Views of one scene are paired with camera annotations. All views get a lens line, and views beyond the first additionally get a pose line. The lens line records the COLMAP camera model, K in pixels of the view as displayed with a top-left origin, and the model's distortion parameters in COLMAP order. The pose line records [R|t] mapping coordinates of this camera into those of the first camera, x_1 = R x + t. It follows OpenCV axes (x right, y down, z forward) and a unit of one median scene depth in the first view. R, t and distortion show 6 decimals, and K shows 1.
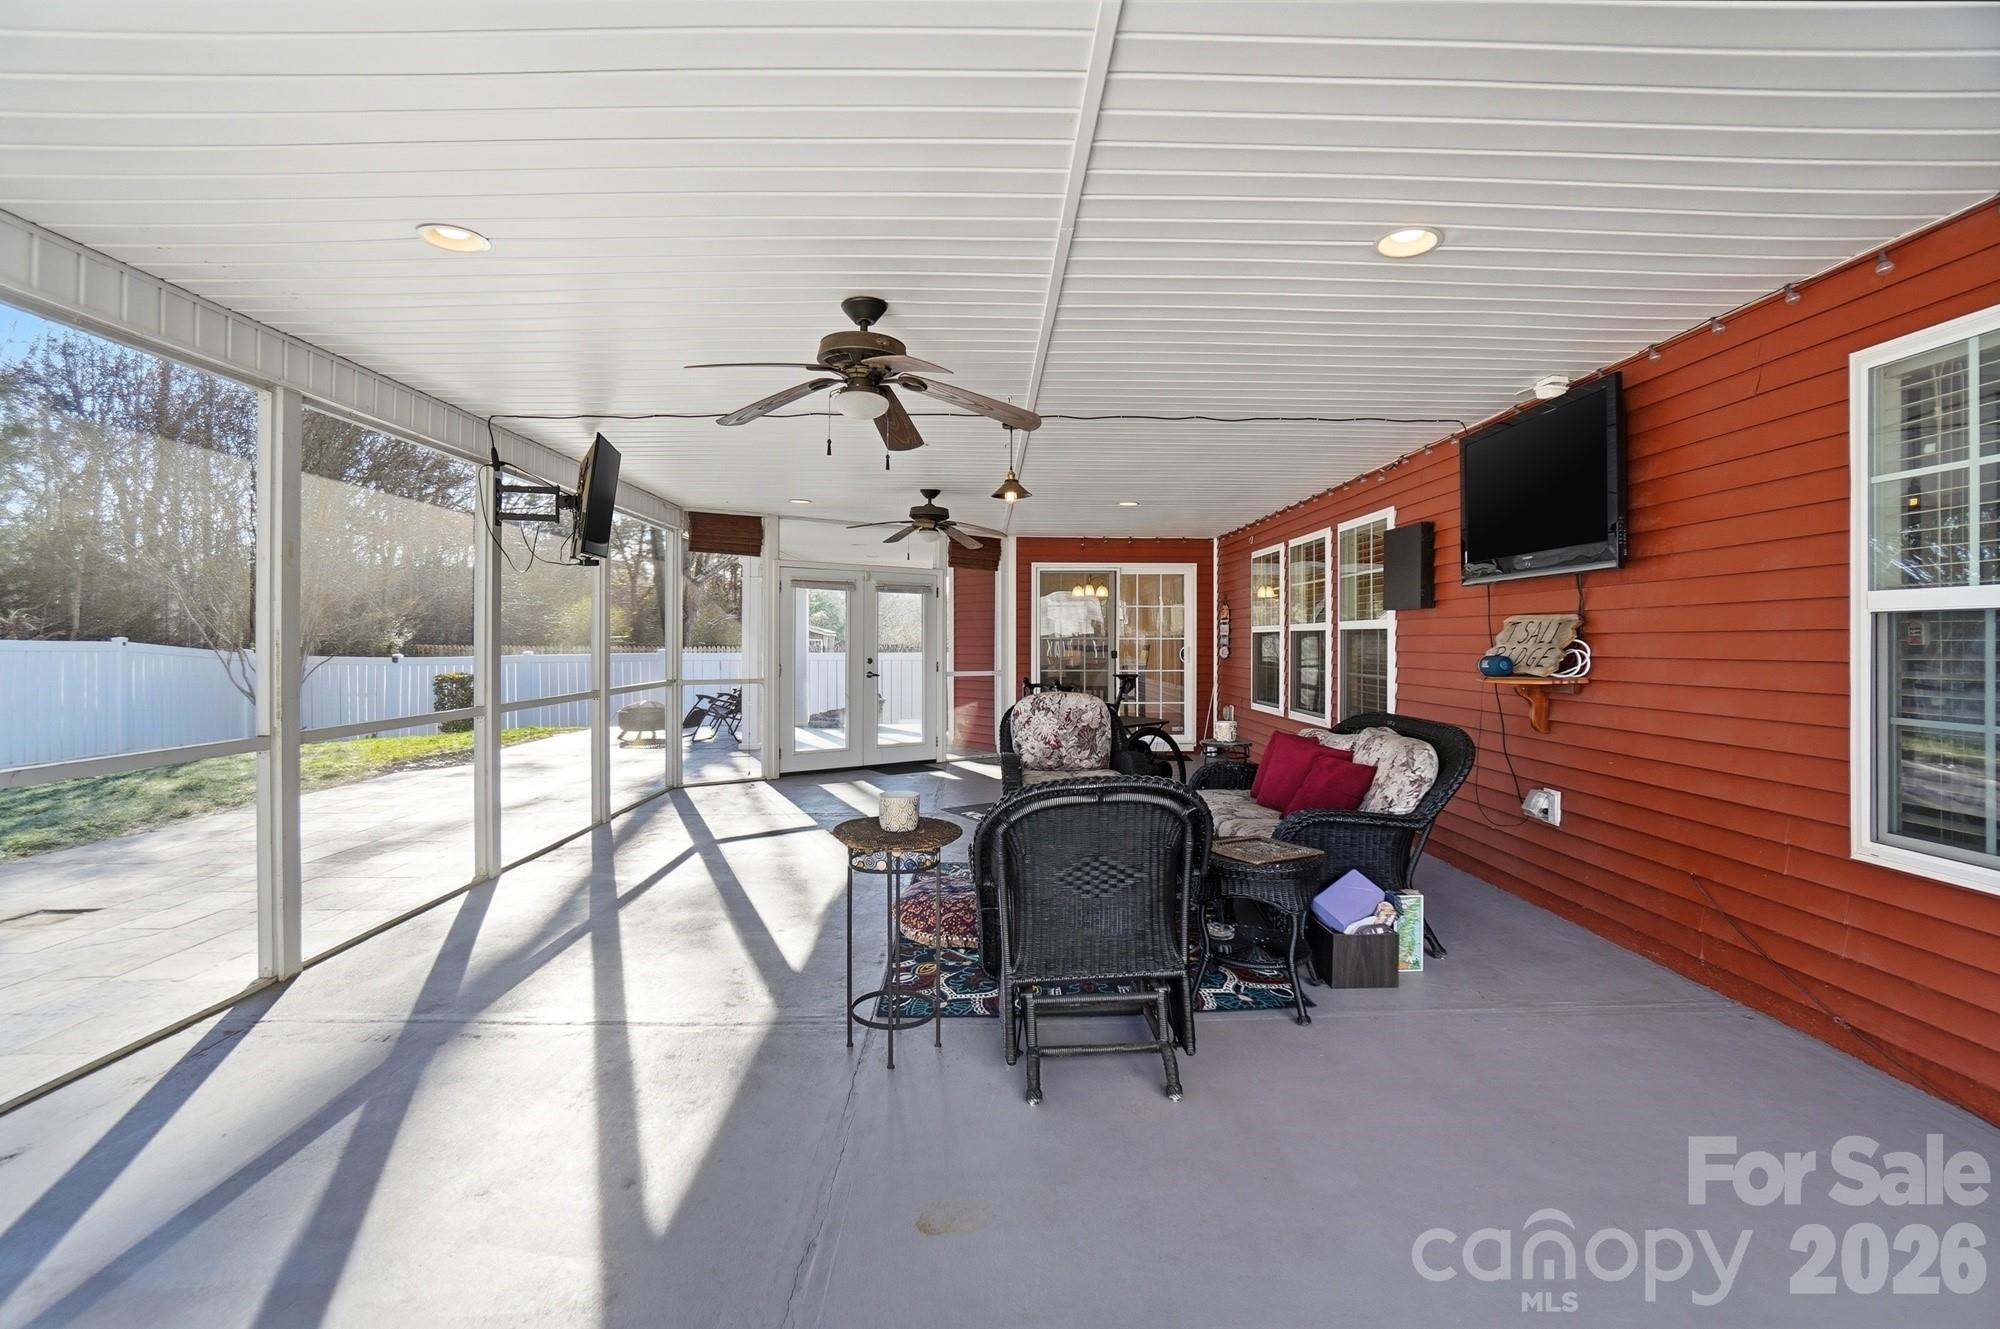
lens RADIAL K [[886.2, 0, 1004.8], [0, 886.2, 641.7], [0, 0, 1]] dist [-0.062448, 0.022640]
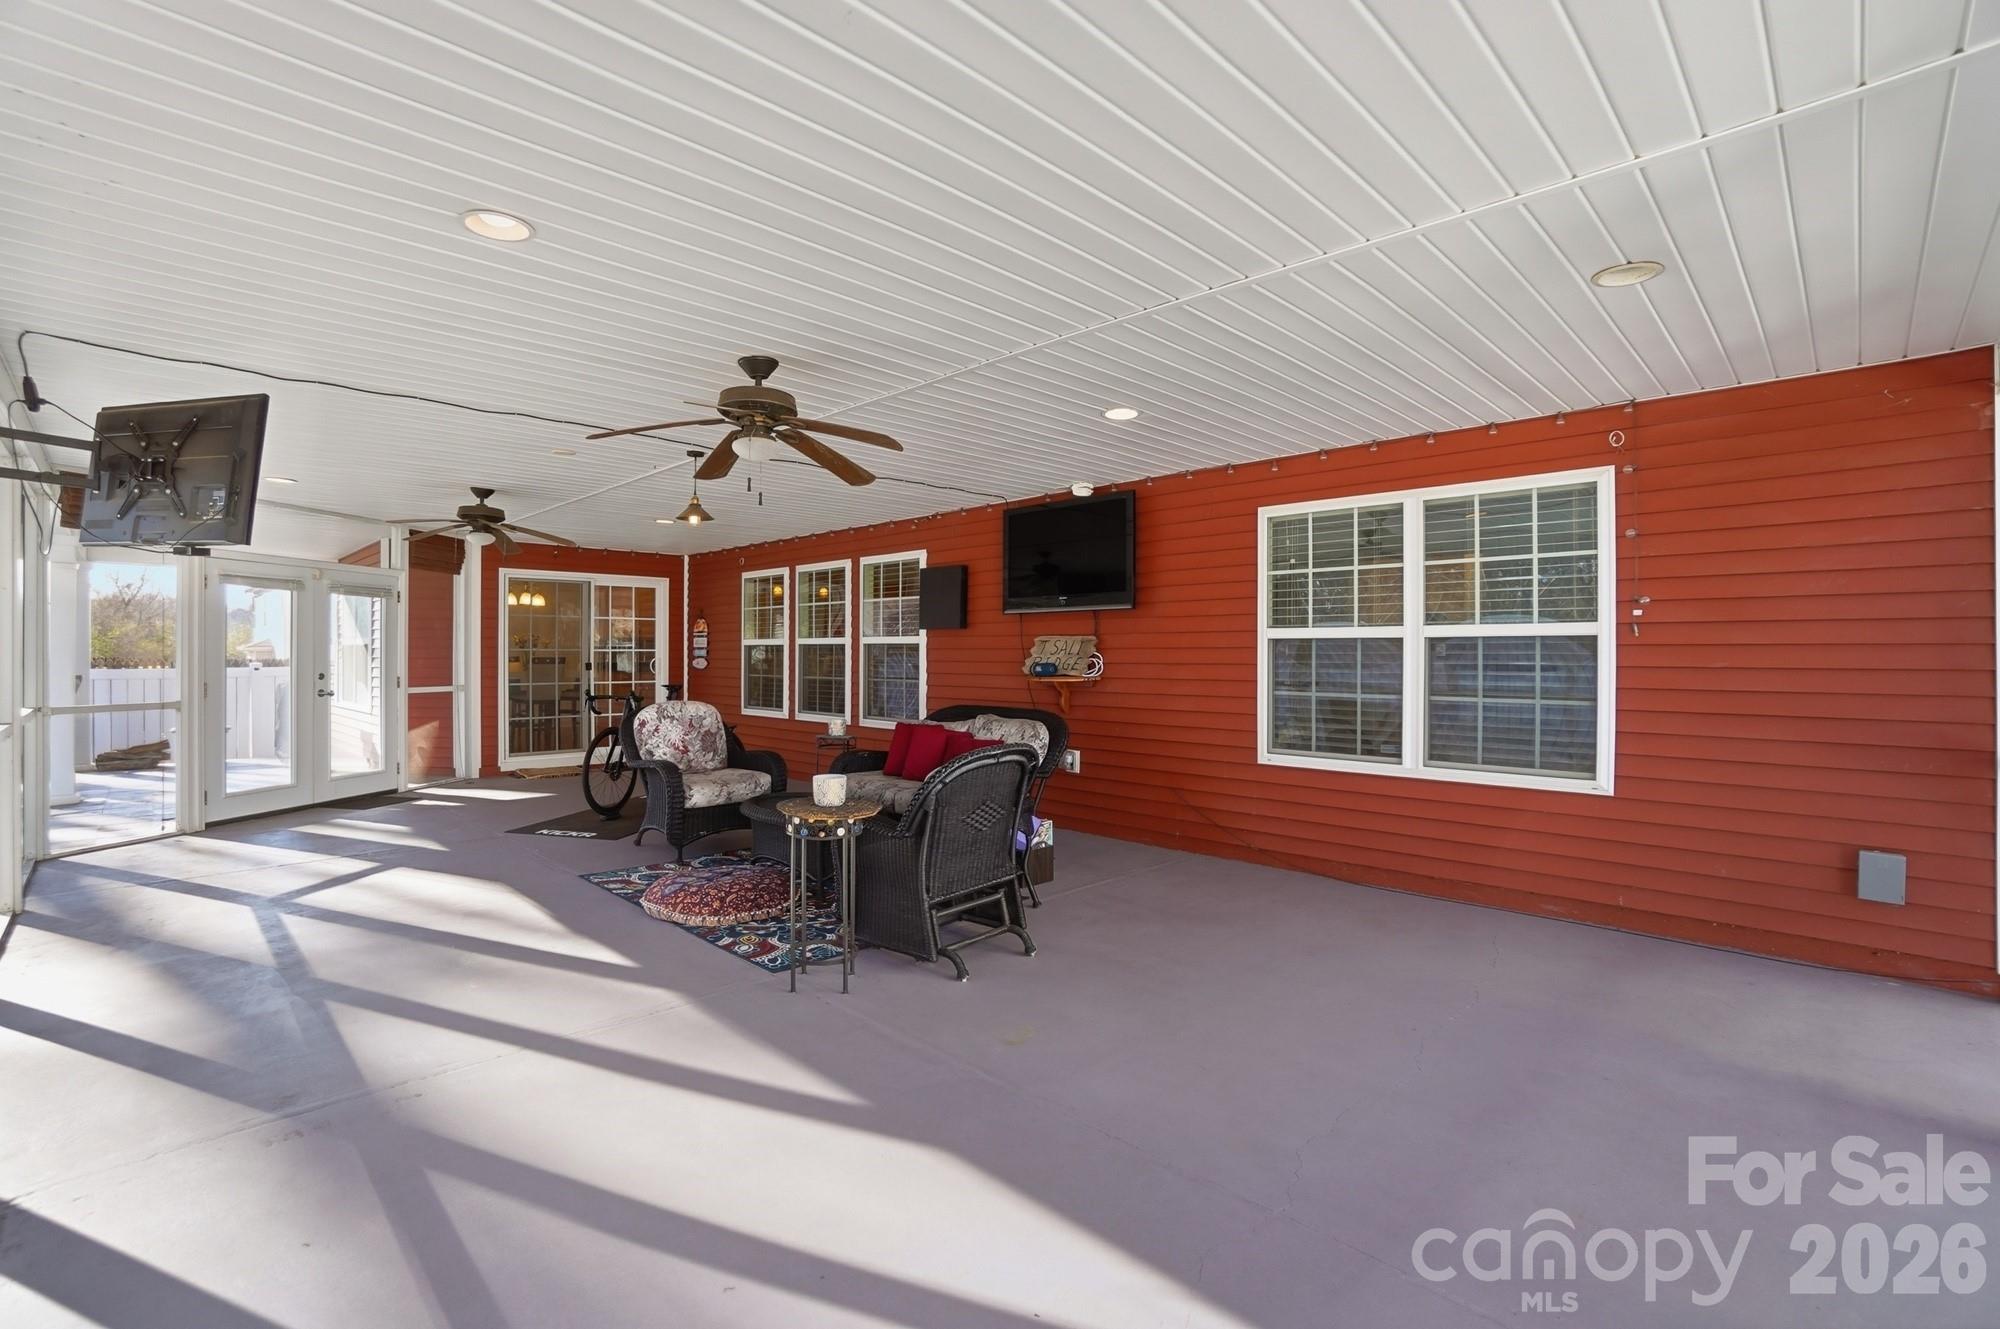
lens RADIAL K [[883.8, 0, 995.5], [0, 883.8, 653.2], [0, 0, 1]] dist [-0.053944, 0.018571]
pose [[0.728084, -0.000133, 0.685488, -0.528443], [0.000108, 1.000000, 0.000080, -0.000483], [-0.685488, 0.000016, 0.728084, -0.041149]]
